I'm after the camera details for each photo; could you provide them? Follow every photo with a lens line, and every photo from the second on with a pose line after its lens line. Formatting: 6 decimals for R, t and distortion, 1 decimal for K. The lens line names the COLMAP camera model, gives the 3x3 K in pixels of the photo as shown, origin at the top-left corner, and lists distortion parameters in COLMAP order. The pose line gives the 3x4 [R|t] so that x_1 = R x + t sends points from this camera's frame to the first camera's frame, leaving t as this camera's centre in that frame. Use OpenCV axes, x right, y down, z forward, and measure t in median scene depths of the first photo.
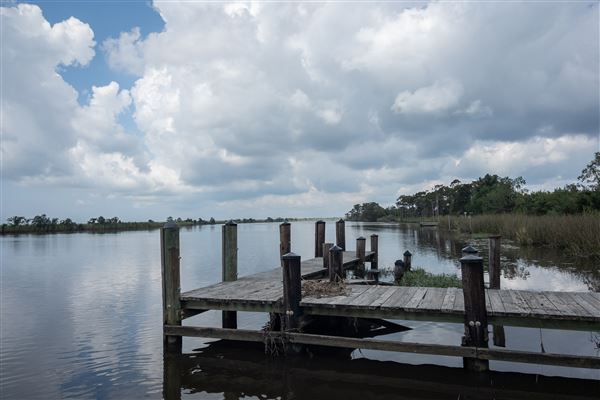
lens RADIAL K [[466.0, 0, 309.1], [0, 466.0, 198.4], [0, 0, 1]] dist [0.034654, -0.006478]
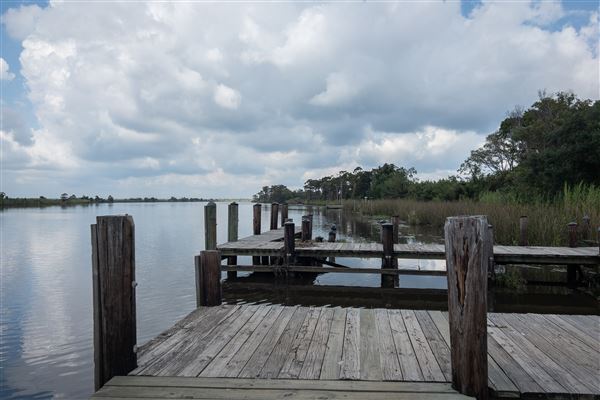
lens RADIAL K [[471.5, 0, 300.0], [0, 471.5, 200.0], [0, 0, 1]] dist [0.043177, -0.004682]
pose [[0.981494, 0.022106, 0.190211, -0.040190], [-0.030400, 0.998705, 0.040795, -0.004551], [-0.189063, -0.045822, 0.980895, -0.088650]]
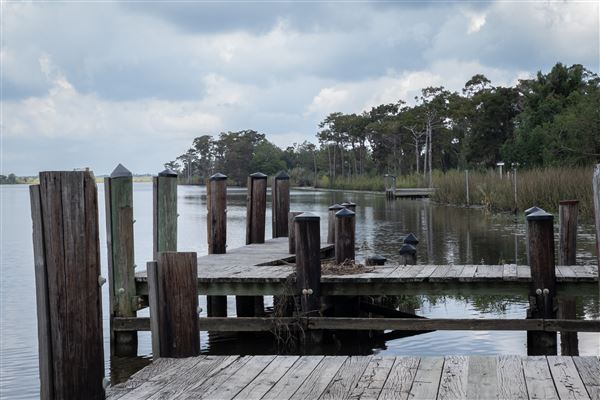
lens RADIAL K [[1451.1, 0, 300.0], [0, 1451.1, 200.0], [0, 0, 1]] dist [-0.570288, 12.683955]
pose [[0.981999, 0.007021, 0.188755, -0.057033], [-0.018012, 0.998236, 0.056577, -0.003782], [-0.188025, -0.058959, 0.980393, -0.146519]]
